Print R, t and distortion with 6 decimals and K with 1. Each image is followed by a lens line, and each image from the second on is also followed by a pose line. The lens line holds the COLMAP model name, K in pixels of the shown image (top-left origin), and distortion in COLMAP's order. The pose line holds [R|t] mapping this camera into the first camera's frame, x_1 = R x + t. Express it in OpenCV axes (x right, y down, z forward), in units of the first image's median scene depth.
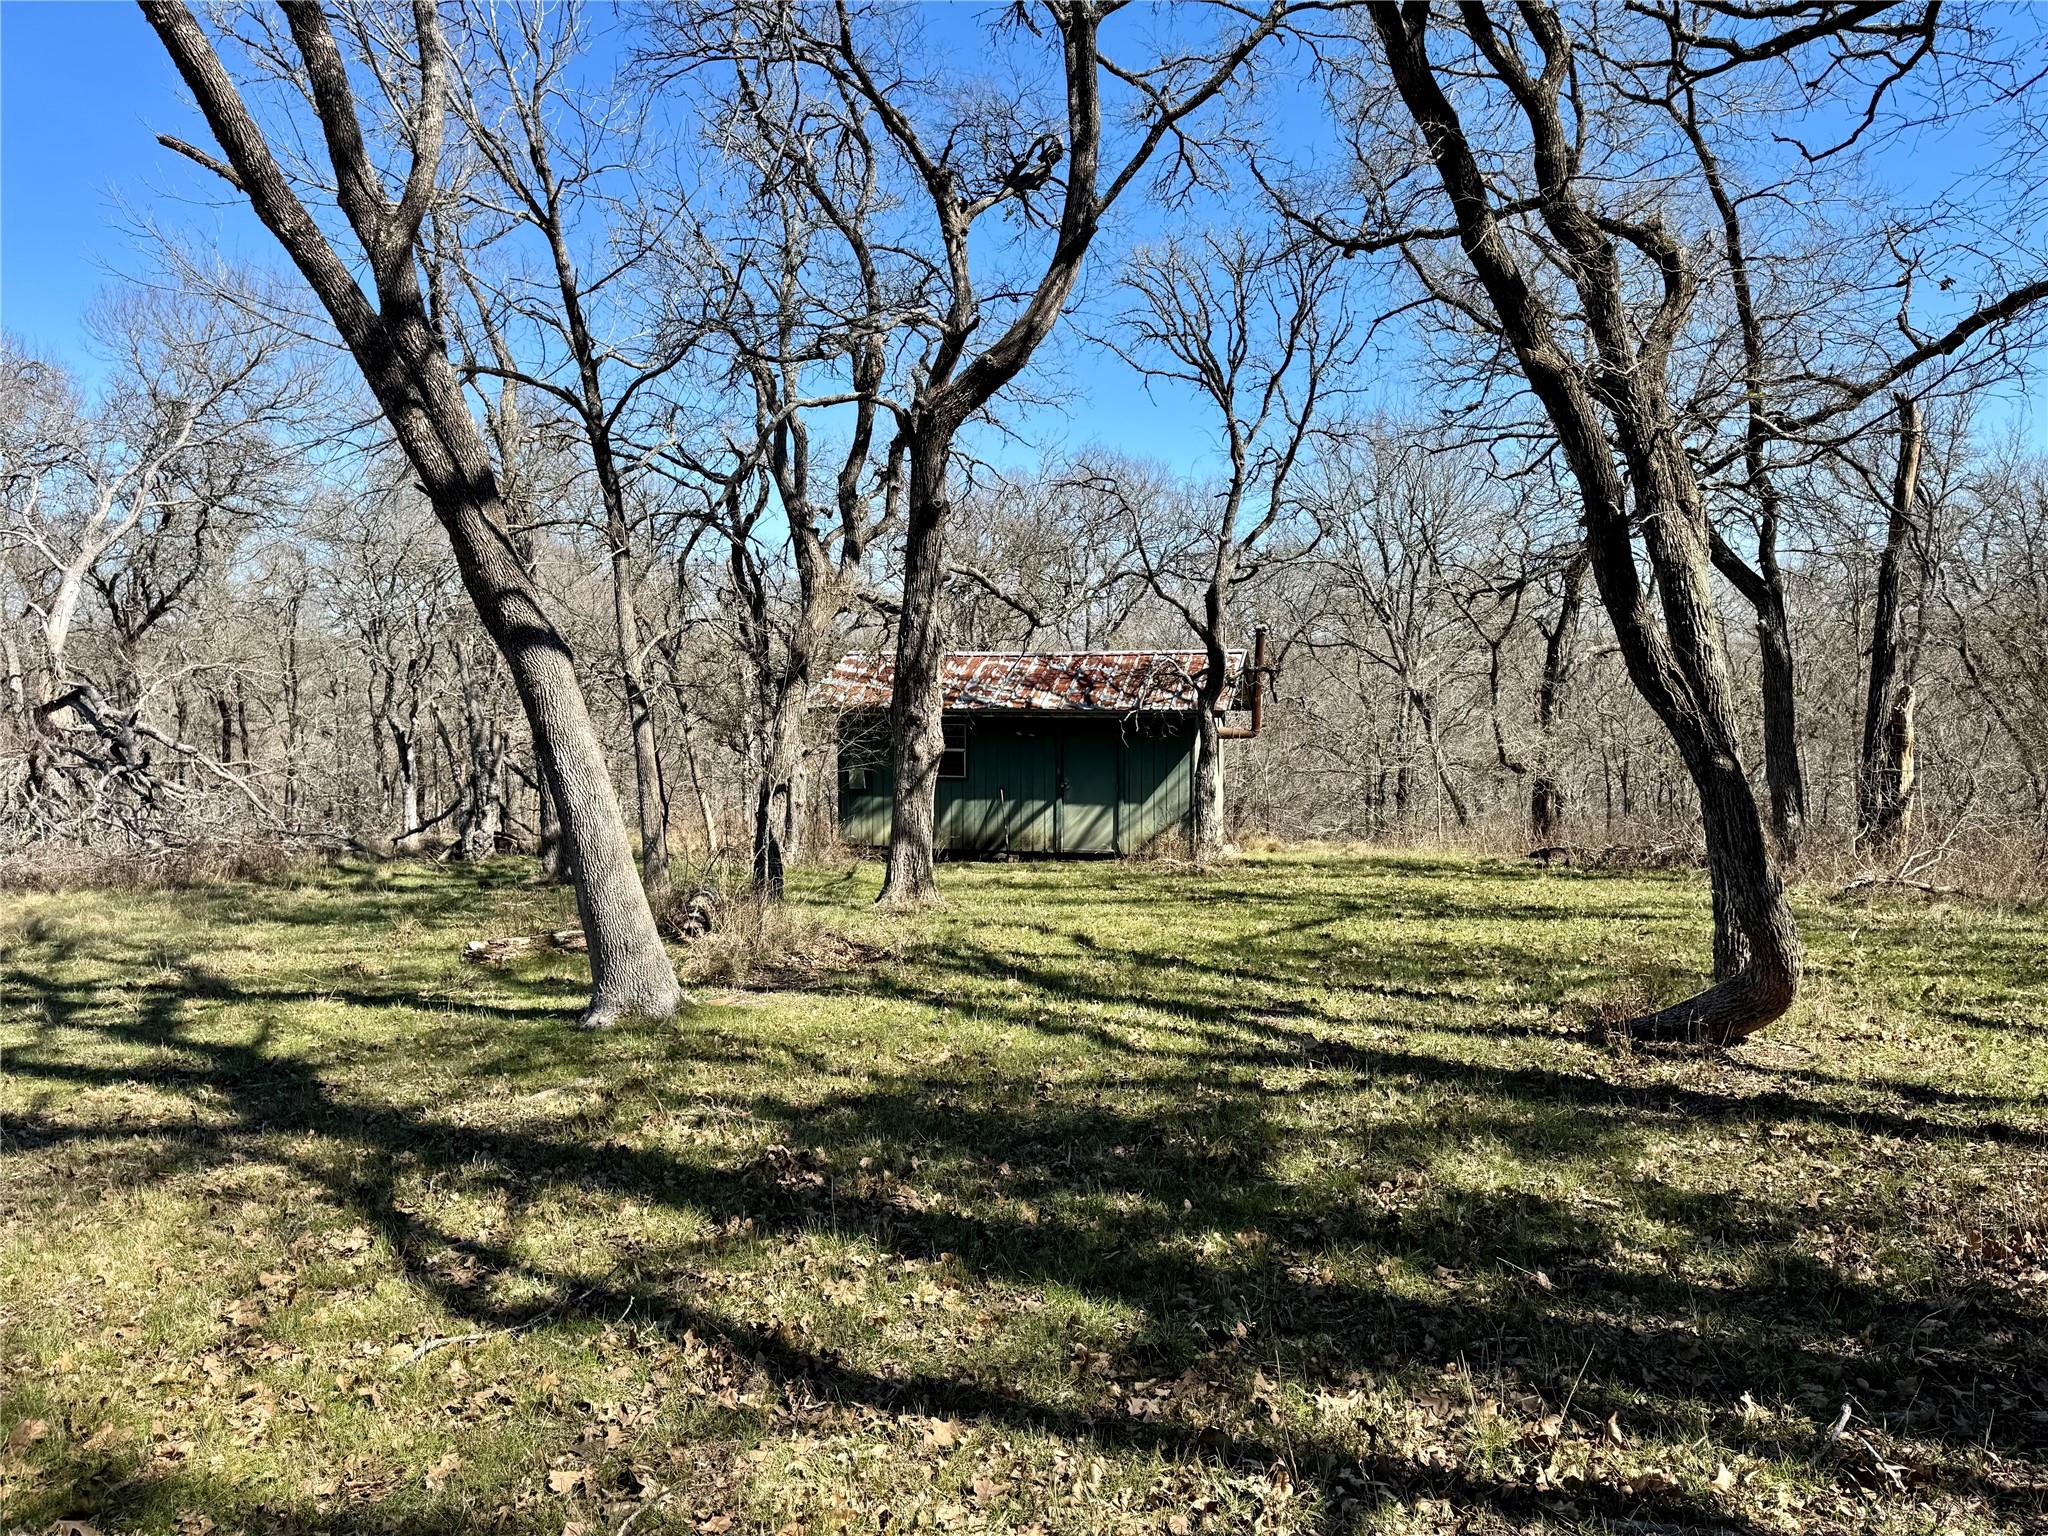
lens RADIAL K [[1438.3, 0, 1015.7], [0, 1438.3, 782.5], [0, 0, 1]] dist [0.022829, -0.028785]
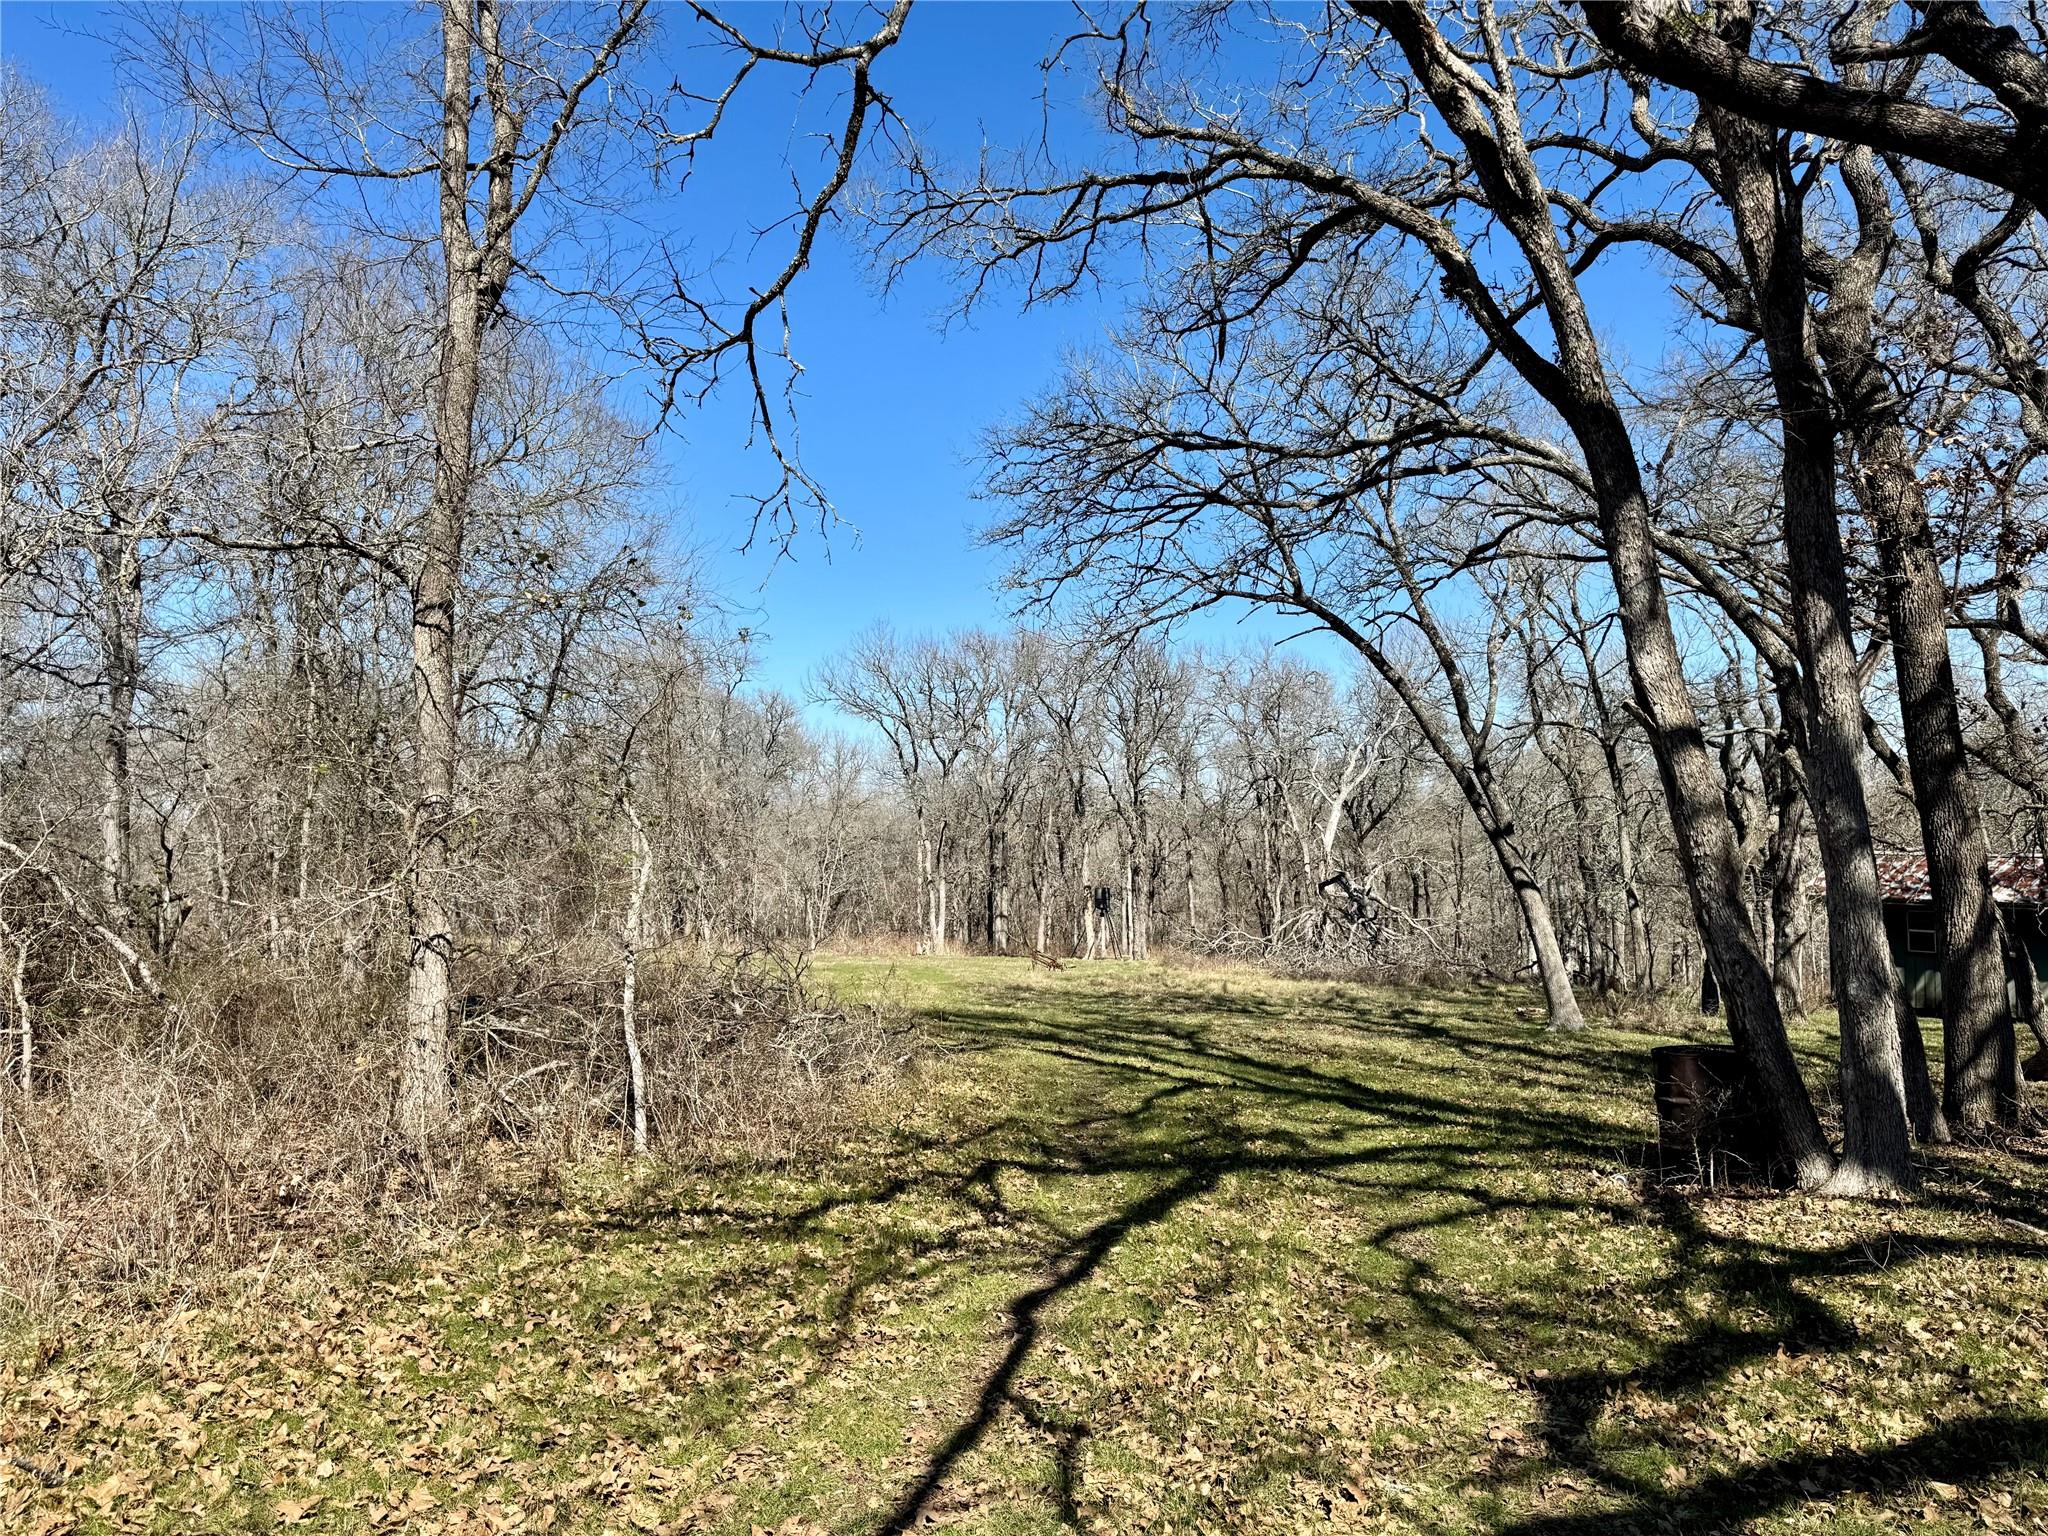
lens RADIAL K [[1414.6, 0, 1004.9], [0, 1414.6, 790.2], [0, 0, 1]] dist [0.115340, -0.183363]
pose [[0.712379, -0.027850, -0.701242, 0.402374], [-0.043032, 0.995599, -0.083257, -0.004548], [0.700474, 0.089486, 0.708045, -0.752074]]
